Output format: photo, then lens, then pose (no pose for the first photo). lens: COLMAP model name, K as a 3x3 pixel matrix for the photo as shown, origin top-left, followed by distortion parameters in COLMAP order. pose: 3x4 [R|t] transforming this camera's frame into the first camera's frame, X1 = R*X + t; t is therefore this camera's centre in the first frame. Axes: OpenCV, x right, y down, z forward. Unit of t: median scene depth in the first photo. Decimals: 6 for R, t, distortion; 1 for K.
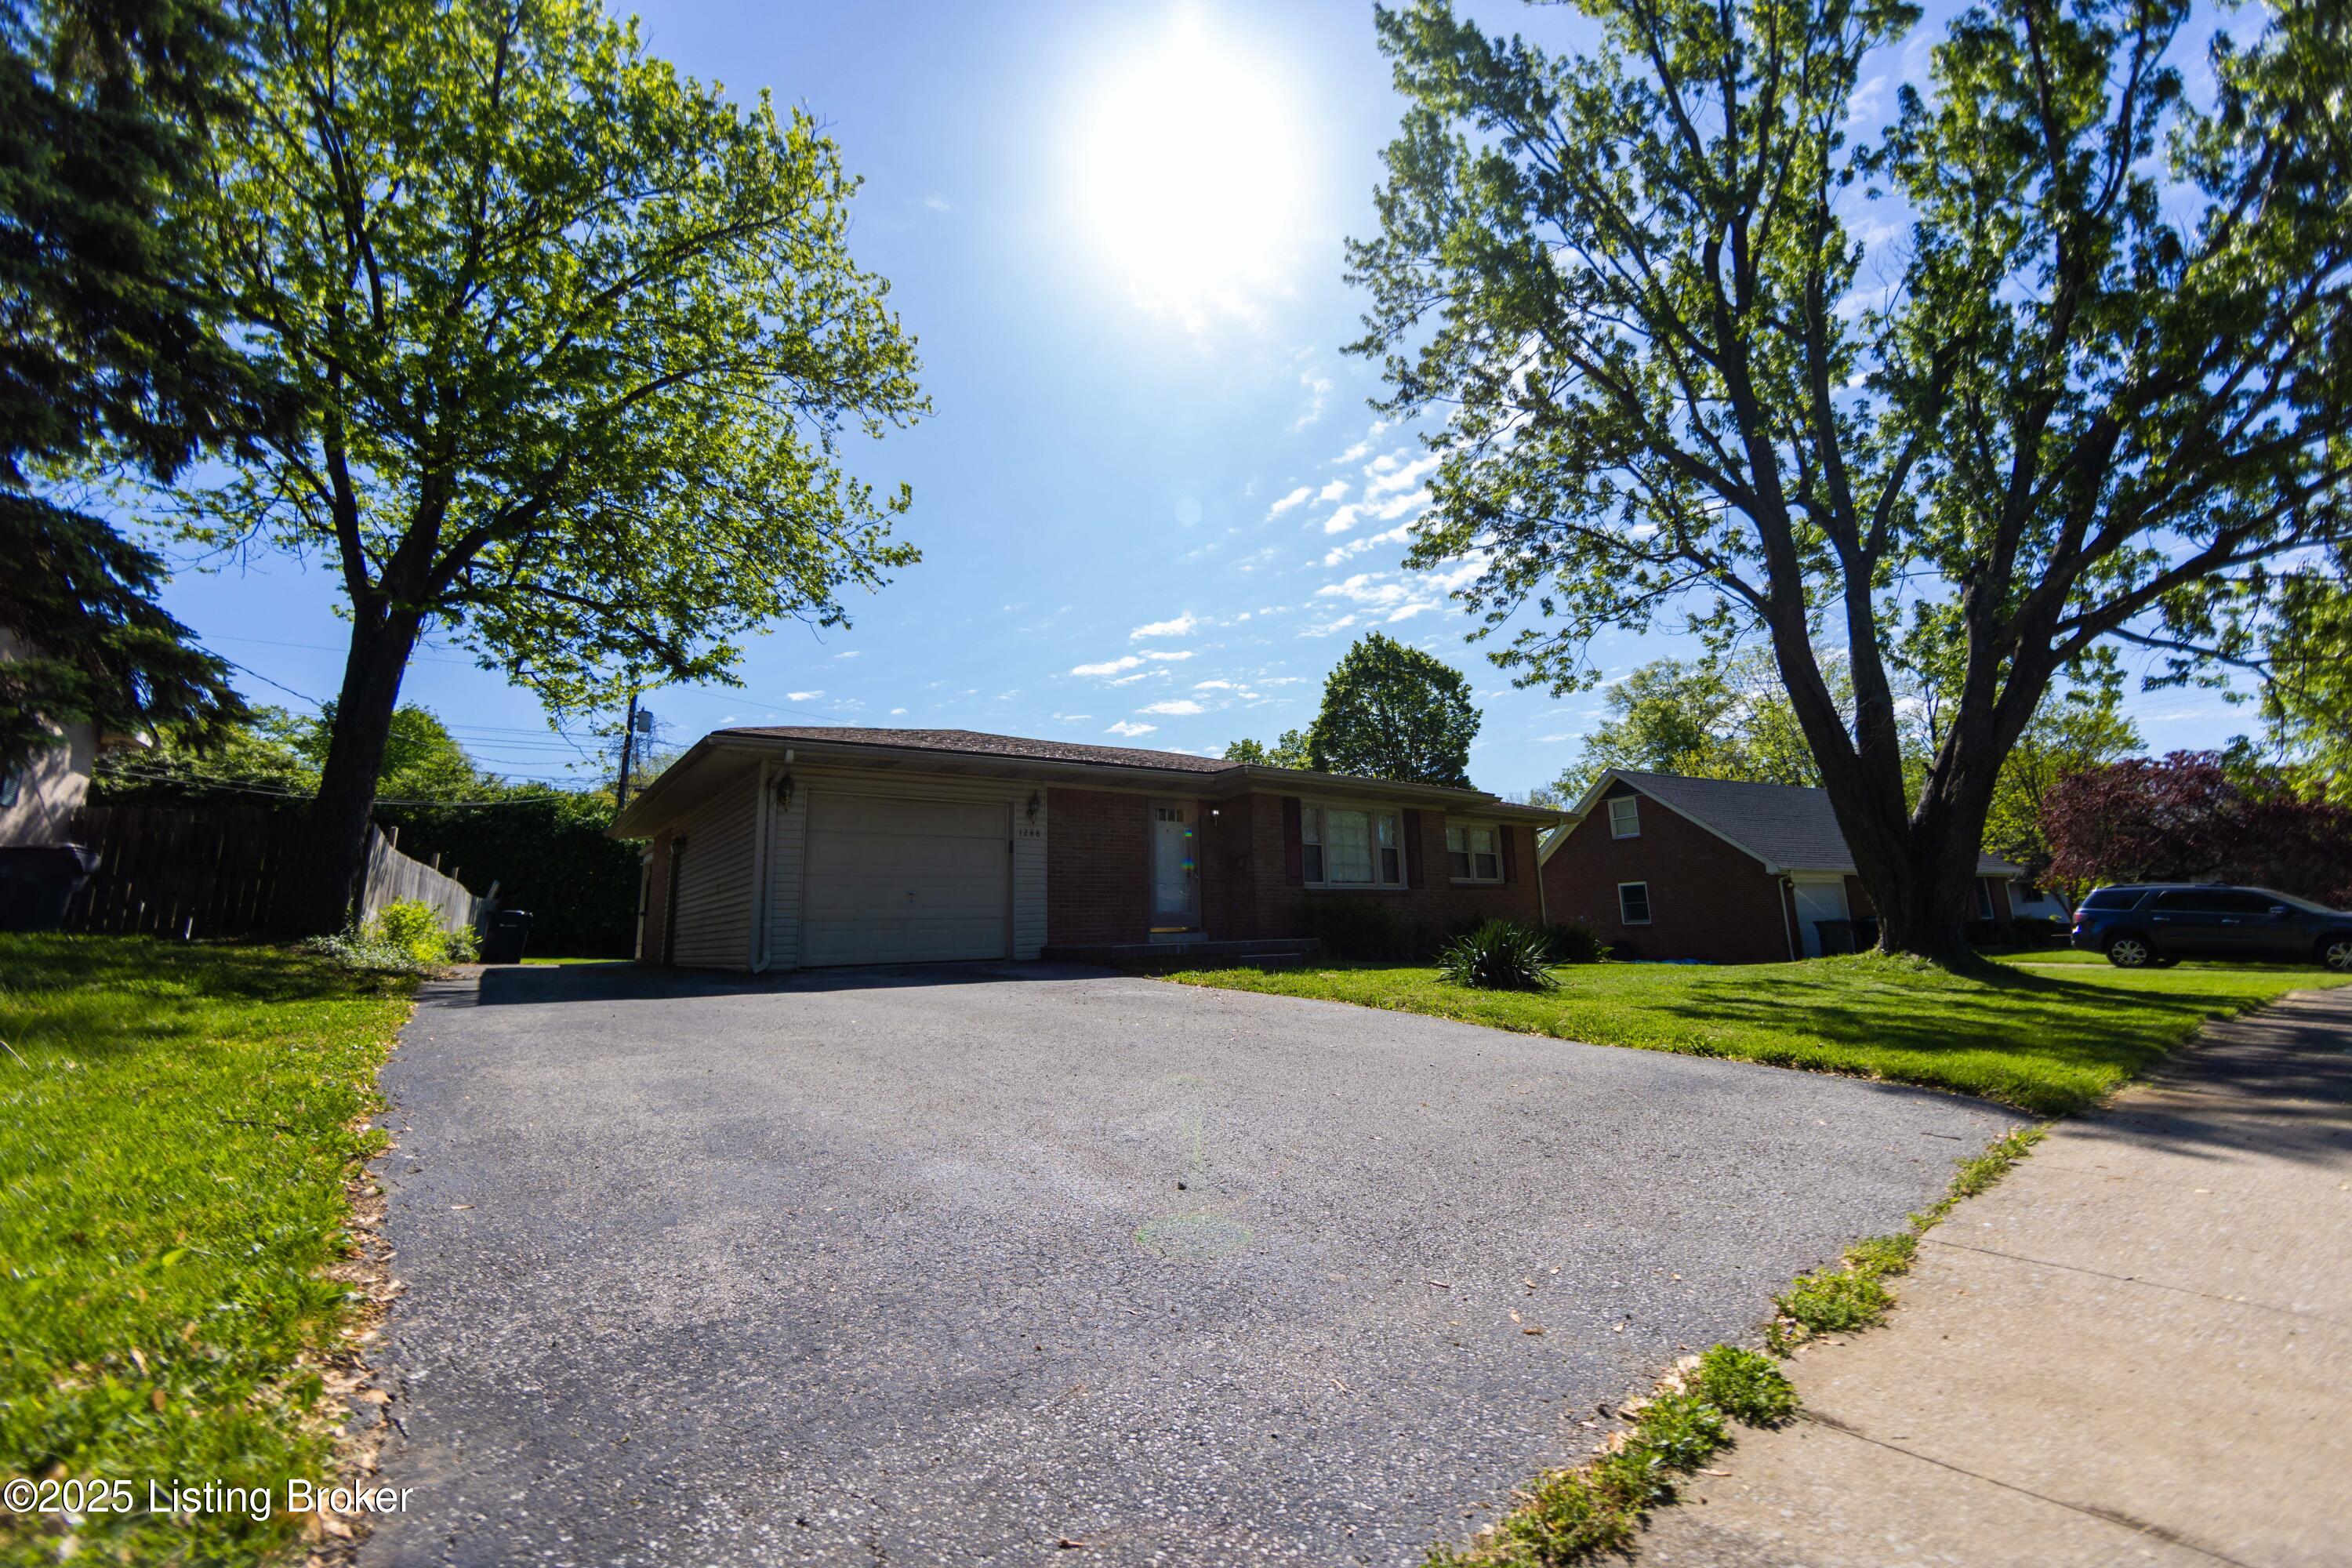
lens RADIAL K [[918.8, 0, 1185.3], [0, 918.8, 781.7], [0, 0, 1]] dist [-0.002071, 0.000124]
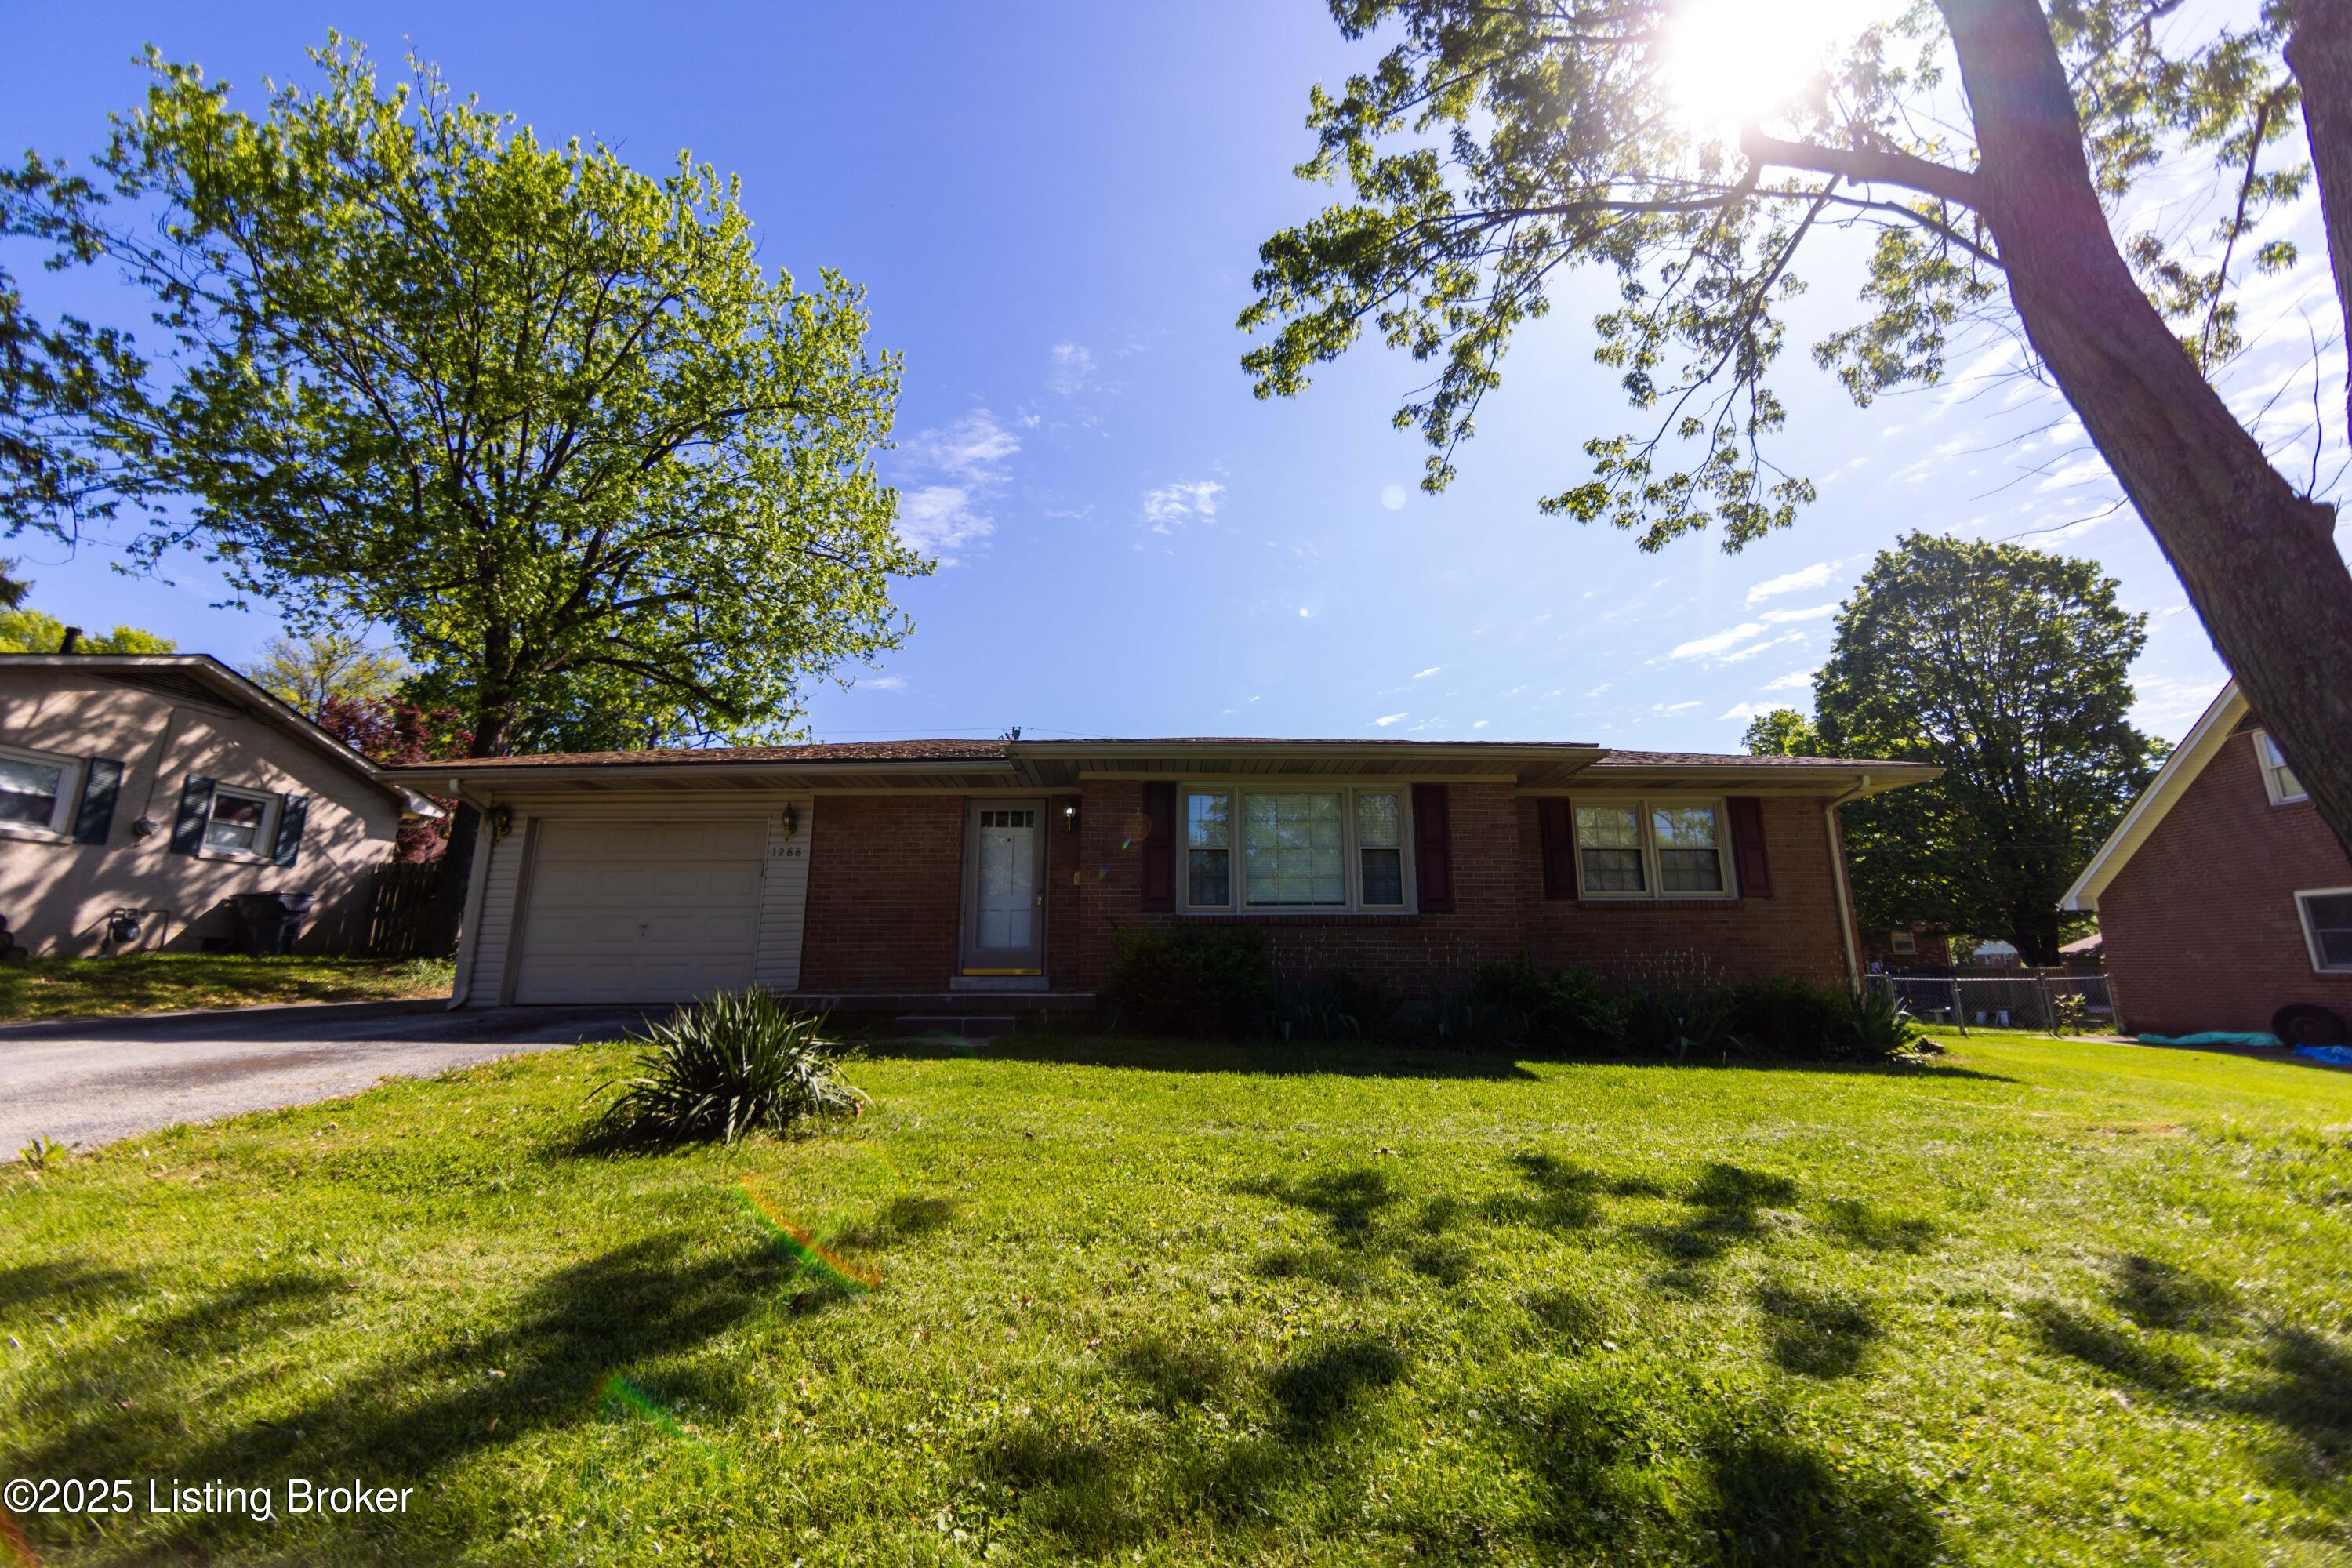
lens RADIAL K [[918.8, 0, 1185.3], [0, 918.8, 781.7], [0, 0, 1]] dist [-0.002071, 0.000124]
pose [[0.817882, -0.087174, -0.568744, 0.499916], [0.076826, 0.996151, -0.042205, 0.045584], [0.570234, -0.009175, 0.821431, 0.434431]]
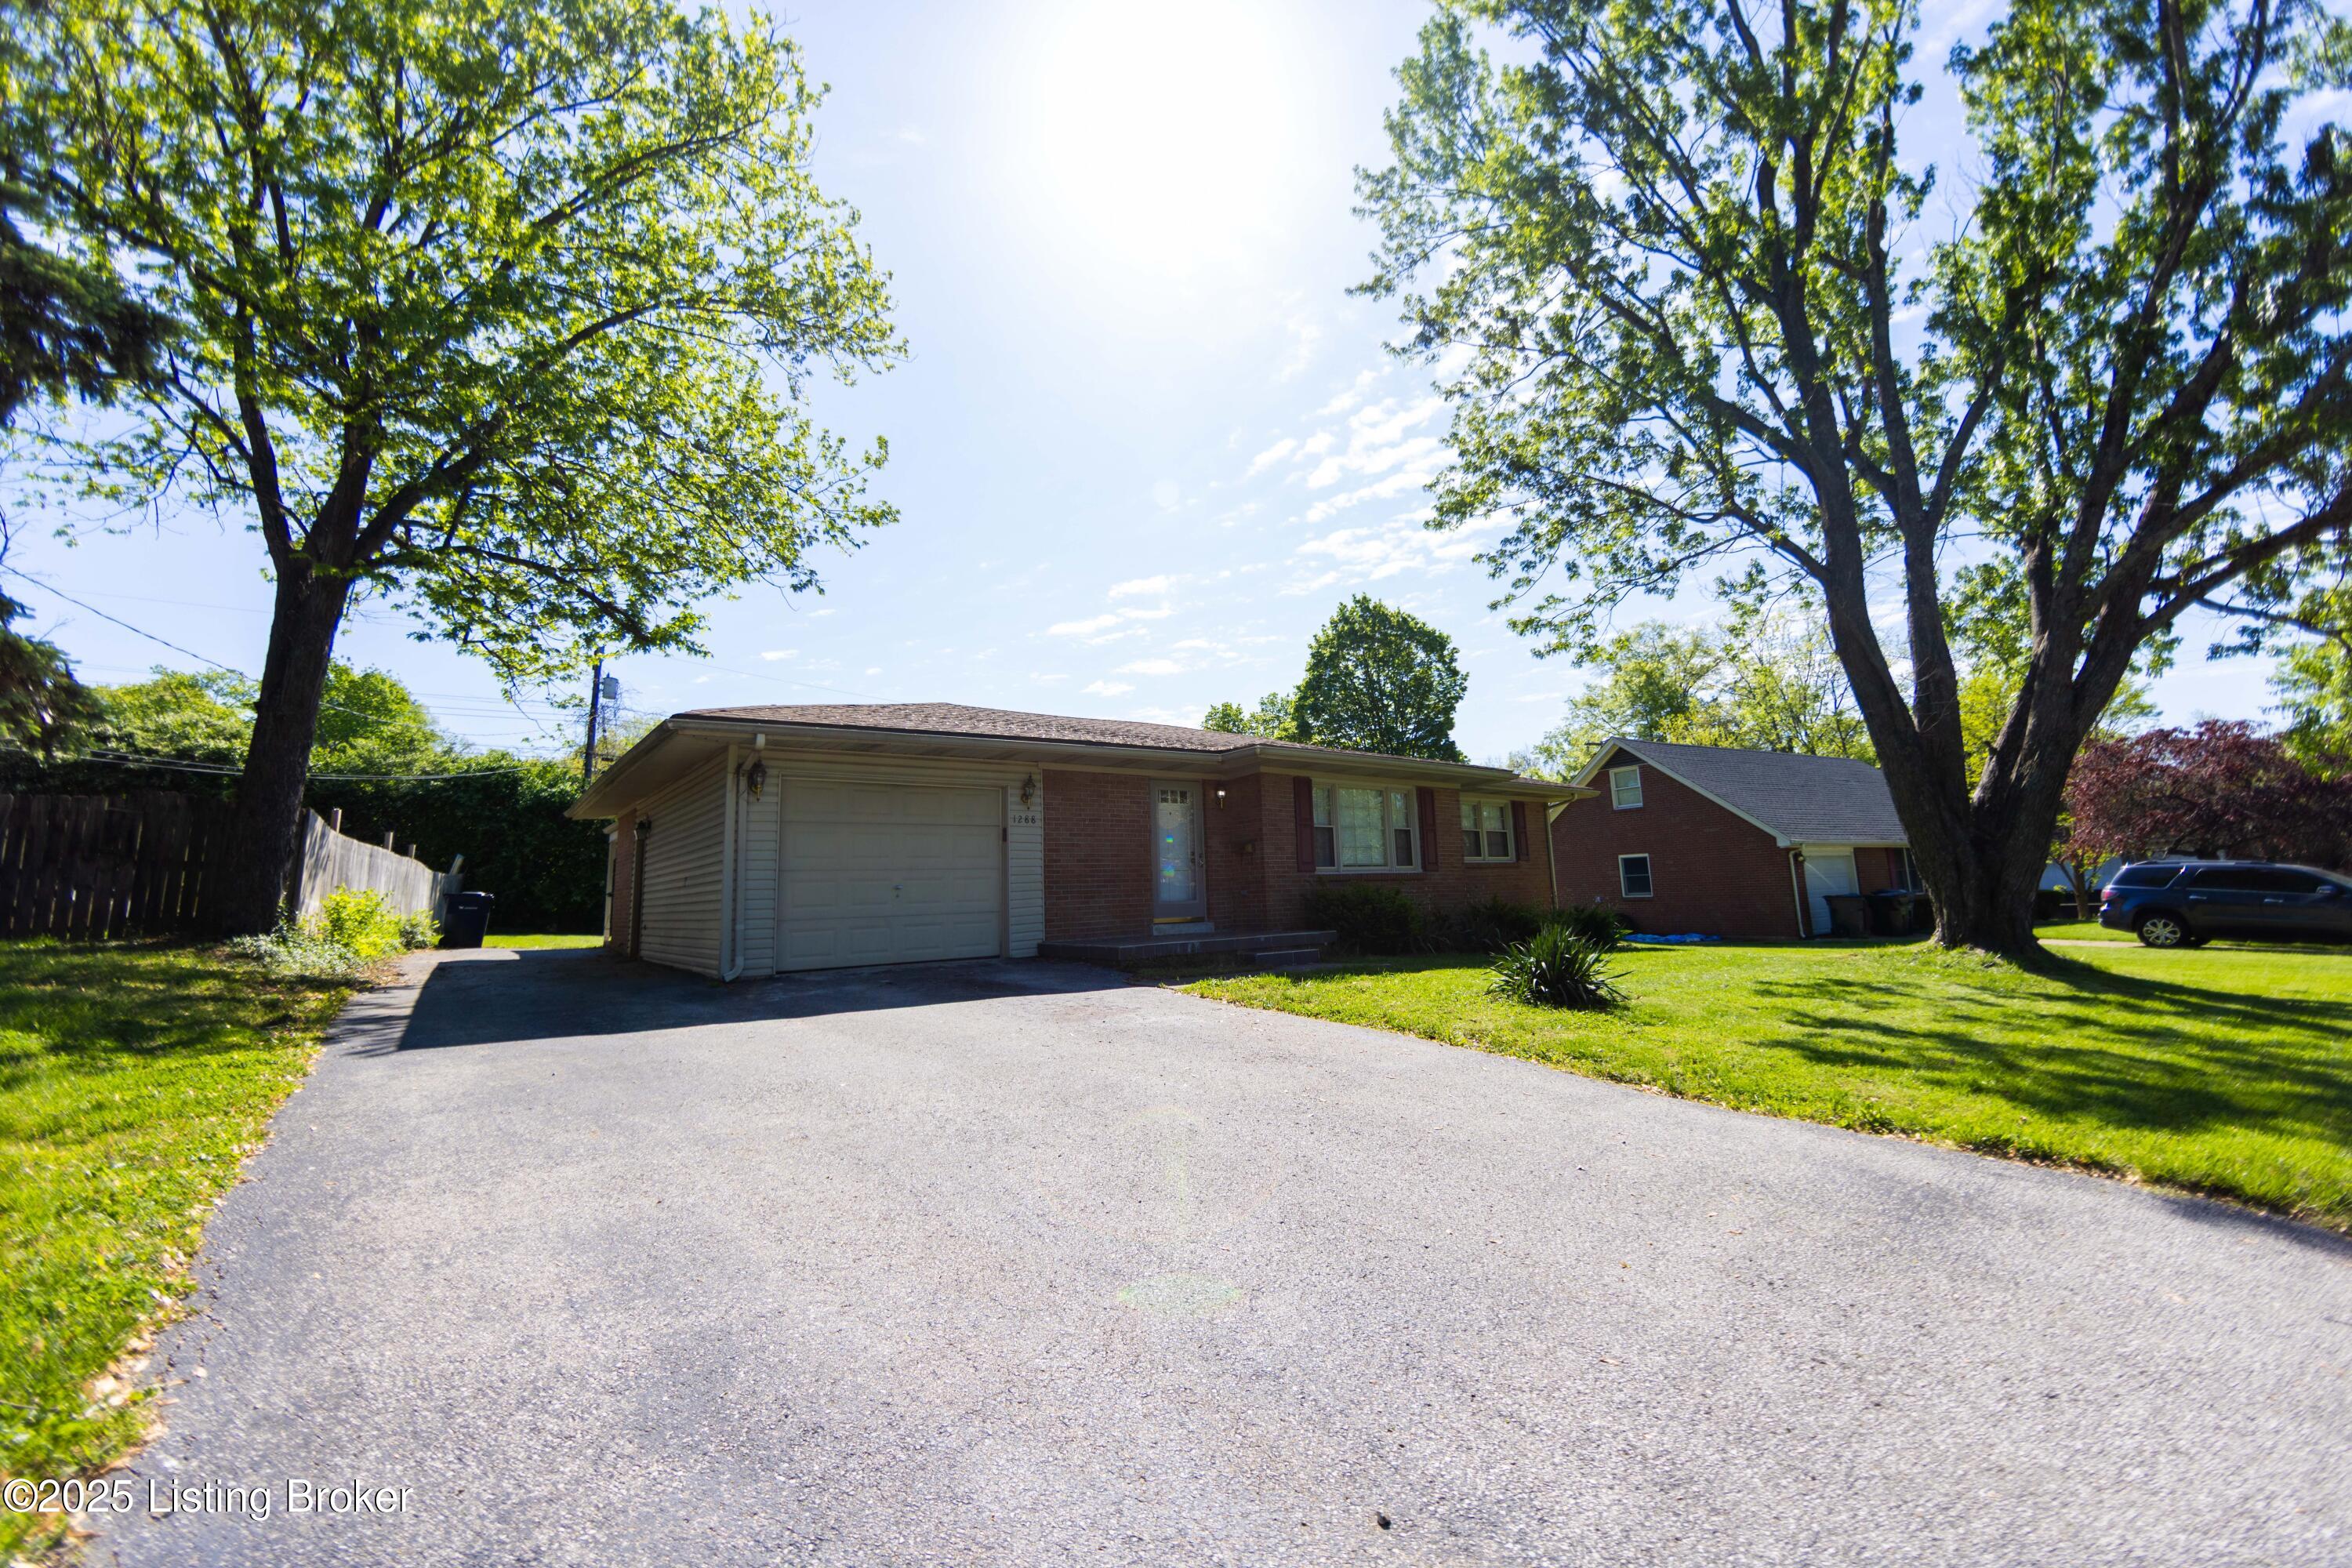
lens RADIAL K [[918.2, 0, 1169.5], [0, 918.2, 782.1], [0, 0, 1]] dist [-0.000747, -0.000506]
pose [[0.999949, -0.002590, 0.009731, -0.027446], [0.002173, 0.999087, 0.042661, -0.017250], [-0.009833, -0.042638, 0.999042, 0.067581]]
